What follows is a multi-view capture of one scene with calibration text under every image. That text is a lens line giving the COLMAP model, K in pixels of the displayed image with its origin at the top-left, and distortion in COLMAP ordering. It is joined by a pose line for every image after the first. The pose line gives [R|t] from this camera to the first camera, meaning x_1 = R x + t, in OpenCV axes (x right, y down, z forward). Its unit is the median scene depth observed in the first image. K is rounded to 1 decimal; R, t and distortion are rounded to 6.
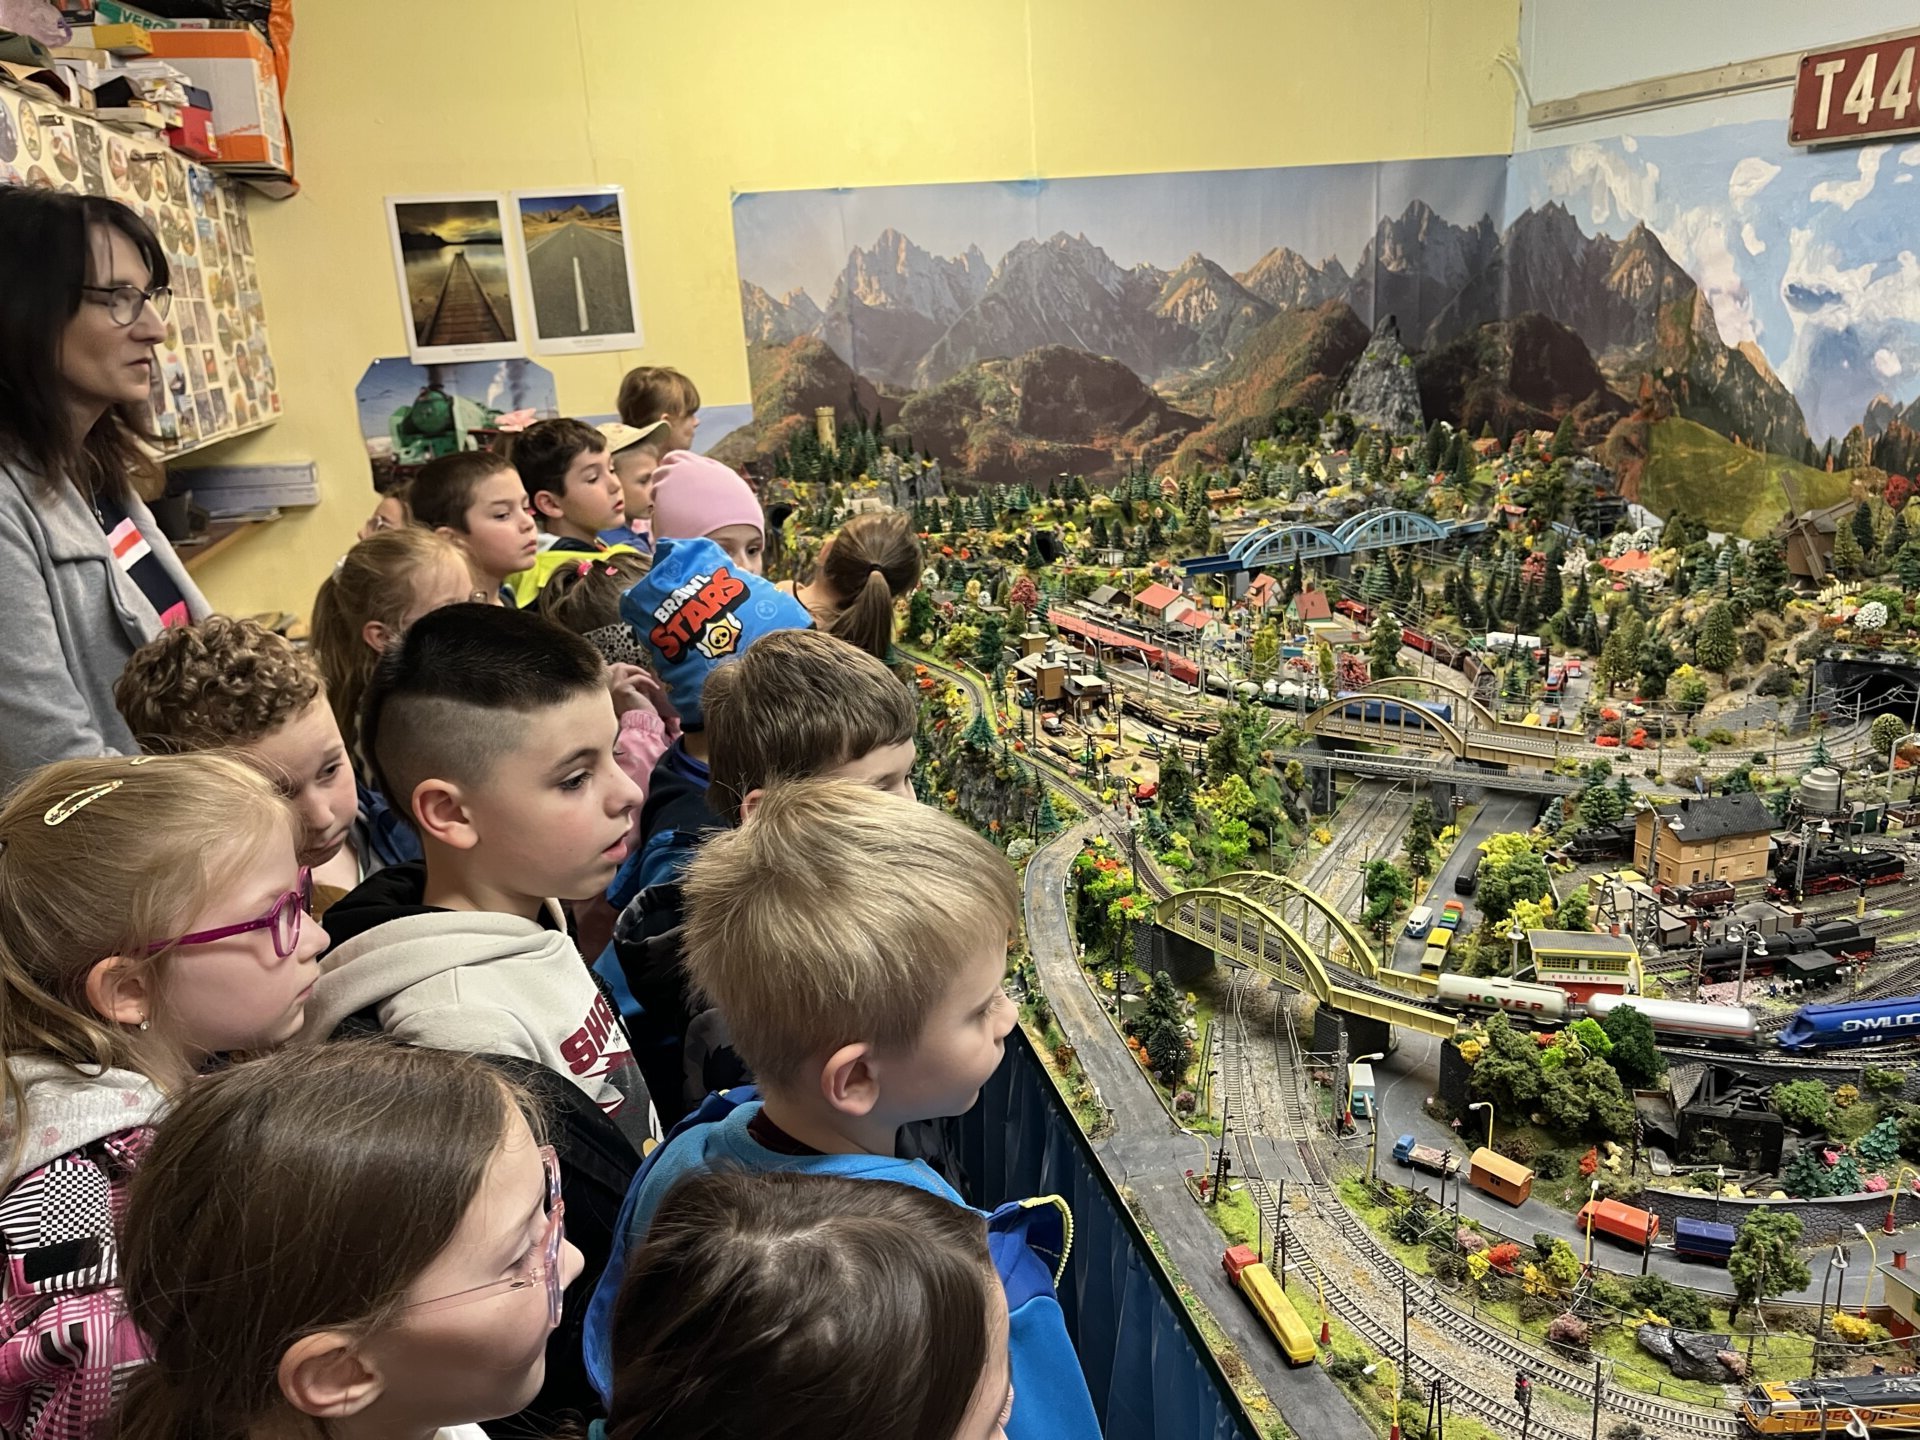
lens RADIAL K [[1474.9, 0, 960.0], [0, 1474.9, 720.0], [0, 0, 1]] dist [0.075658, -0.109205]
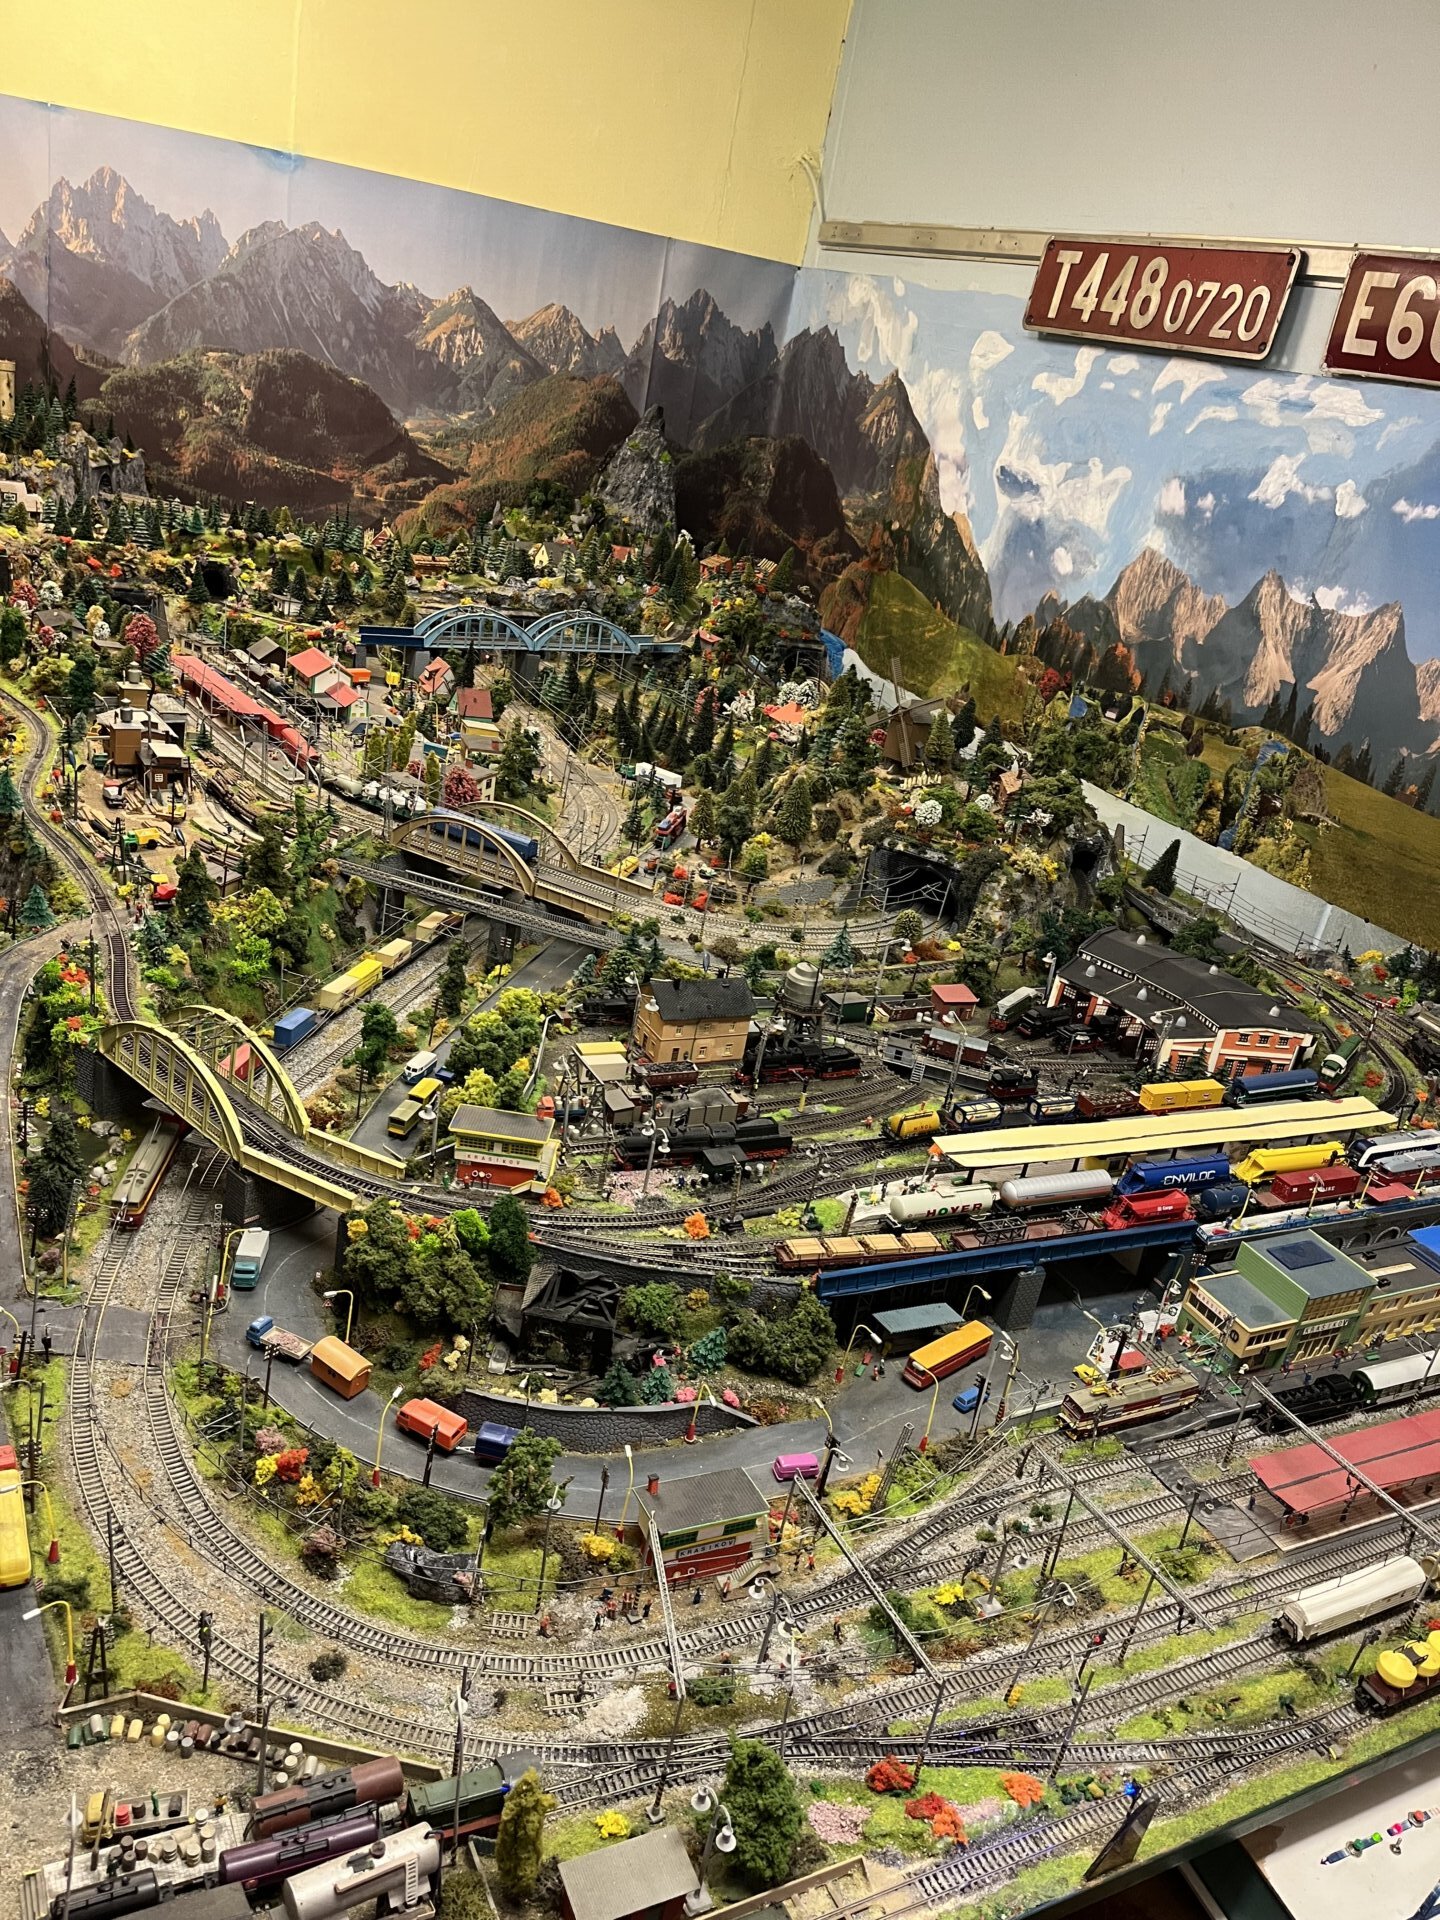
lens RADIAL K [[1474.9, 0, 720.0], [0, 1474.9, 960.0], [0, 0, 1]] dist [0.075658, -0.109205]
pose [[0.945084, 0.114957, 0.305942, 0.097462], [-0.153440, 0.982586, 0.104786, -0.032767], [-0.288569, -0.145975, 0.946266, 0.021054]]
